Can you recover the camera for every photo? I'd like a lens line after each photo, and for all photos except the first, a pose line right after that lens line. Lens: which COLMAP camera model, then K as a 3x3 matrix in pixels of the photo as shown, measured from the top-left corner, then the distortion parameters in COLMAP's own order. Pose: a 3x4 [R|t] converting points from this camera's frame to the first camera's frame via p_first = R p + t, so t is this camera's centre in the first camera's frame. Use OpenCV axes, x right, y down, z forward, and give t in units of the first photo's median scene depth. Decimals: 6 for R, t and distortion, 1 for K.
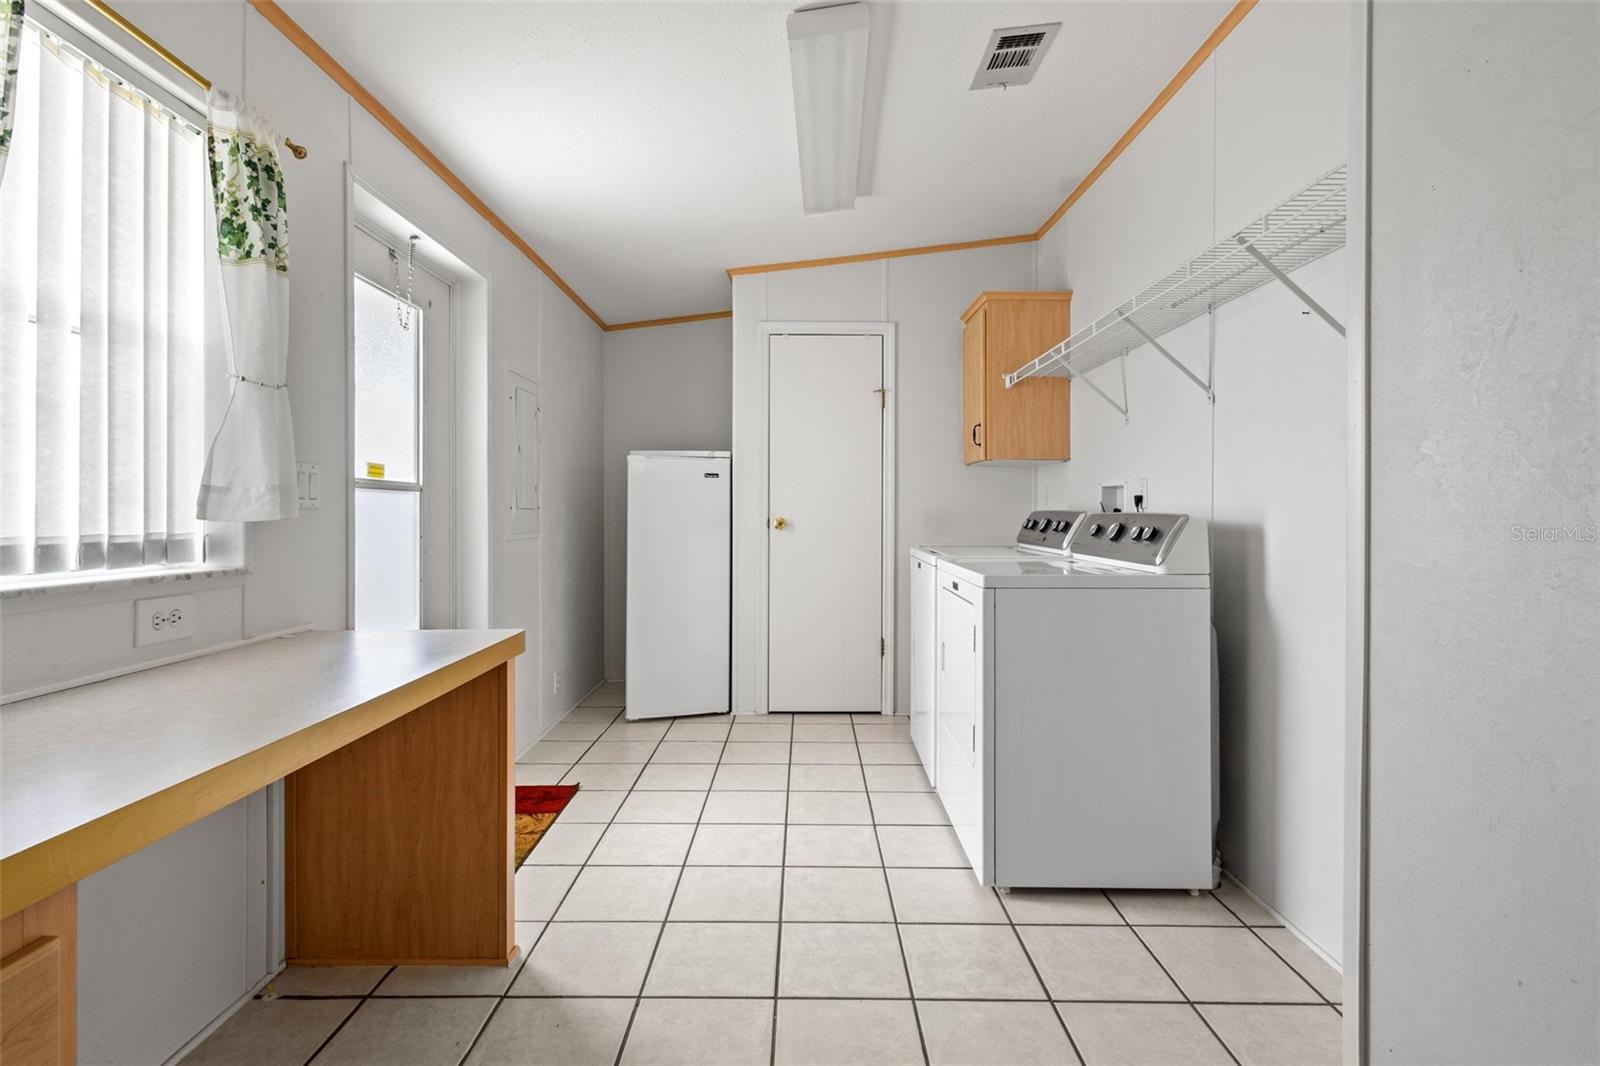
lens RADIAL K [[746.9, 0, 799.3], [0, 746.9, 518.2], [0, 0, 1]] dist [0.010854, -0.000516]
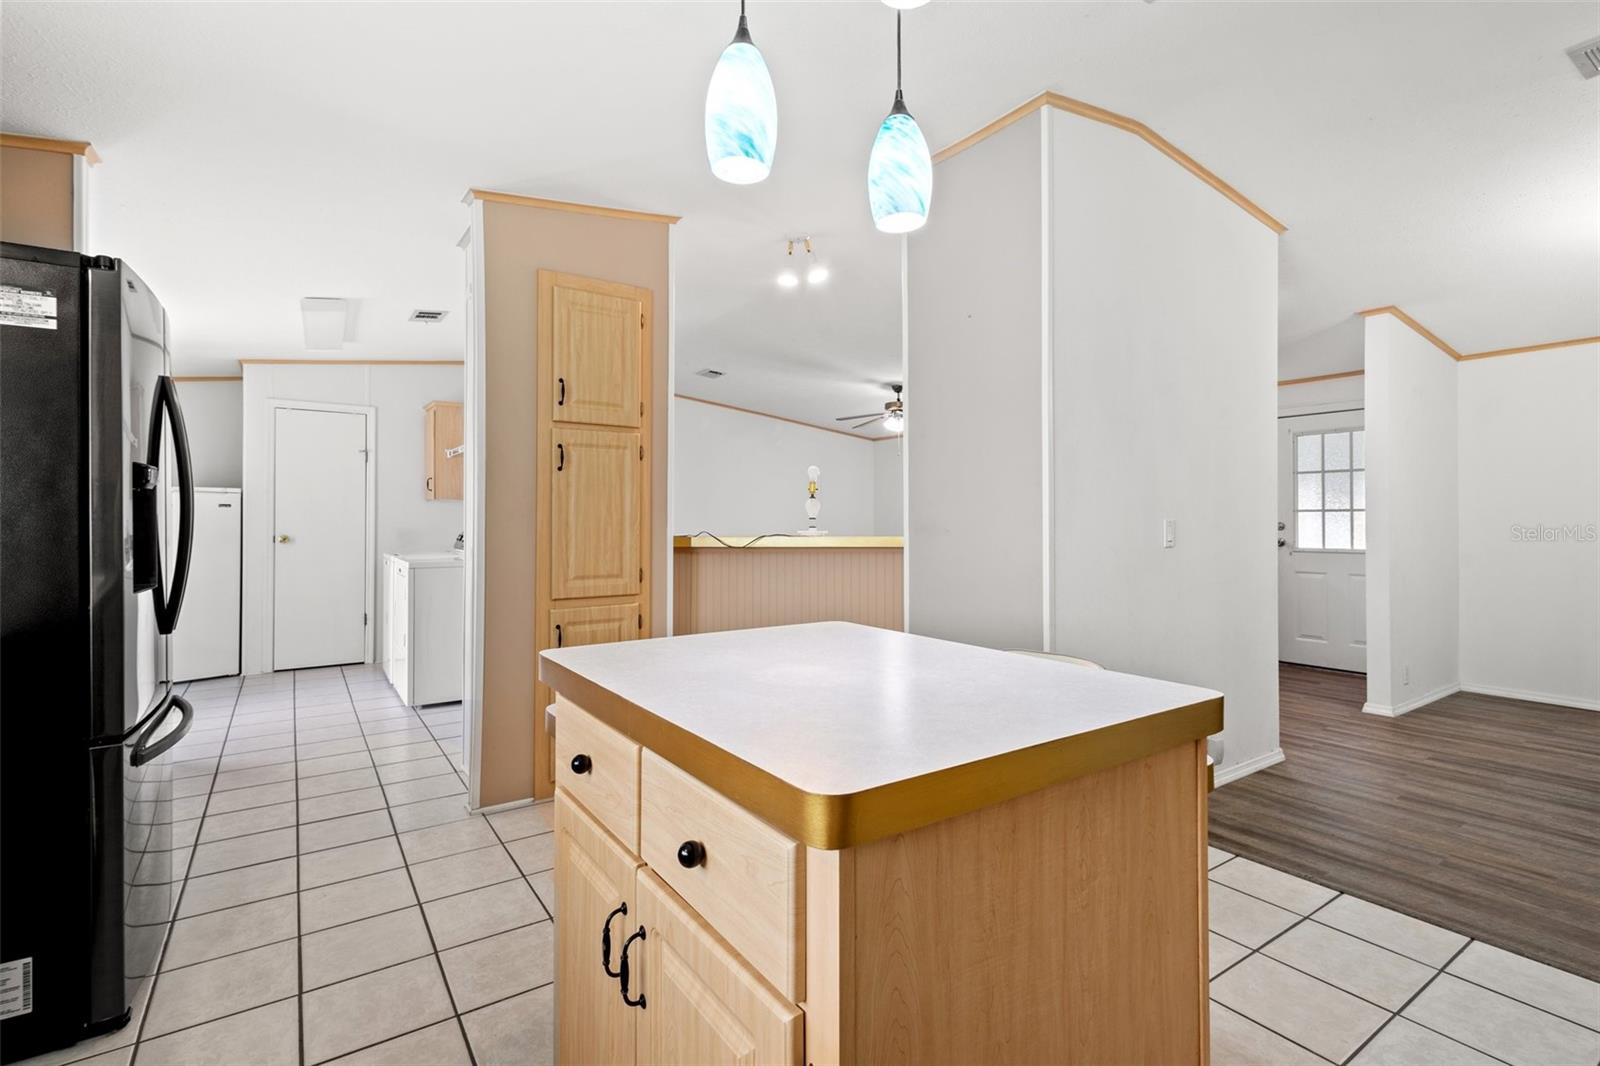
lens RADIAL K [[754.2, 0, 795.6], [0, 754.2, 521.2], [0, 0, 1]] dist [0.009463, -0.000769]
pose [[0.827248, 0.002014, 0.561833, -0.030267], [0.003859, 0.999950, -0.009266, -0.010419], [-0.561823, 0.009833, 0.827199, -0.770457]]
